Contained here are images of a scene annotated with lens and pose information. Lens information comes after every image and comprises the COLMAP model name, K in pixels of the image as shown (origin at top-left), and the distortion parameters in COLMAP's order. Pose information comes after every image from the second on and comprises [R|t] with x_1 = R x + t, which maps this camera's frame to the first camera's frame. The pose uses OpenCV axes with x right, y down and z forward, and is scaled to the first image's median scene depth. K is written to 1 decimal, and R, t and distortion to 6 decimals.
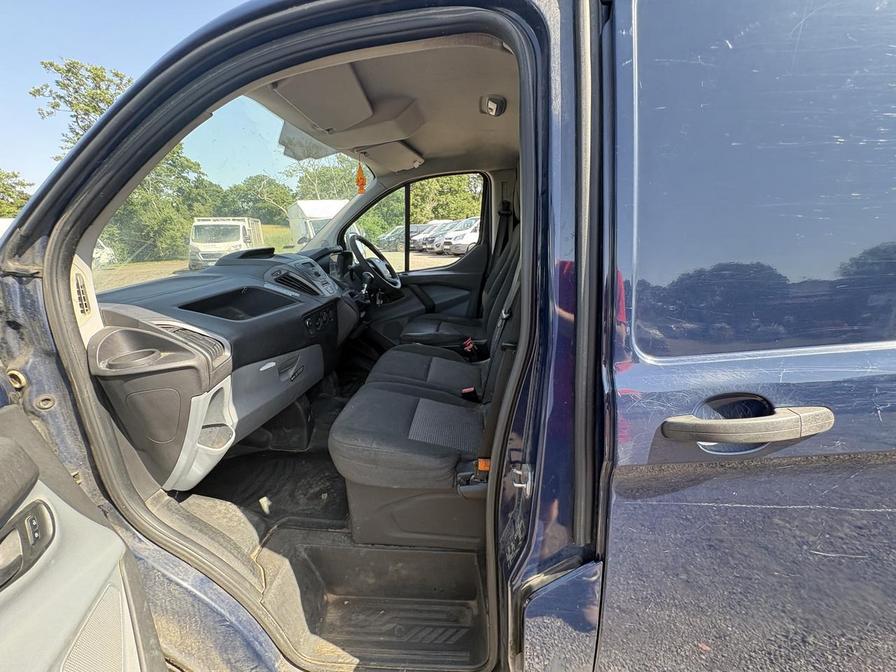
lens RADIAL K [[352.3, 0, 448.7], [0, 352.3, 344.3], [0, 0, 1]] dist [-0.000649, -0.000016]
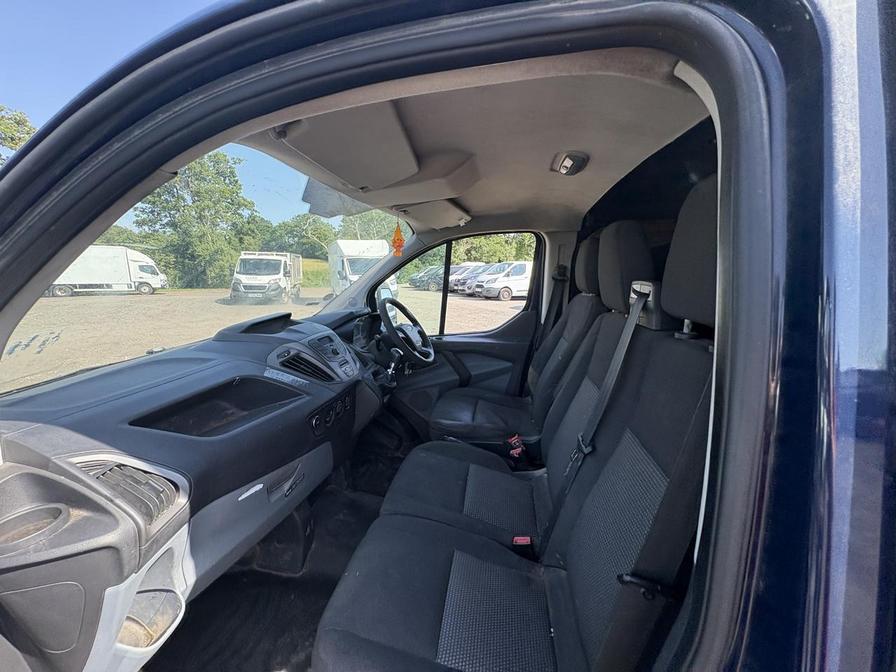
lens RADIAL K [[352.3, 0, 448.7], [0, 352.3, 344.3], [0, 0, 1]] dist [-0.000649, -0.000016]
pose [[0.995341, 0.060784, -0.074843, -0.040616], [-0.068322, 0.992366, -0.102671, -0.116878], [0.068031, 0.107306, 0.991896, 0.160867]]
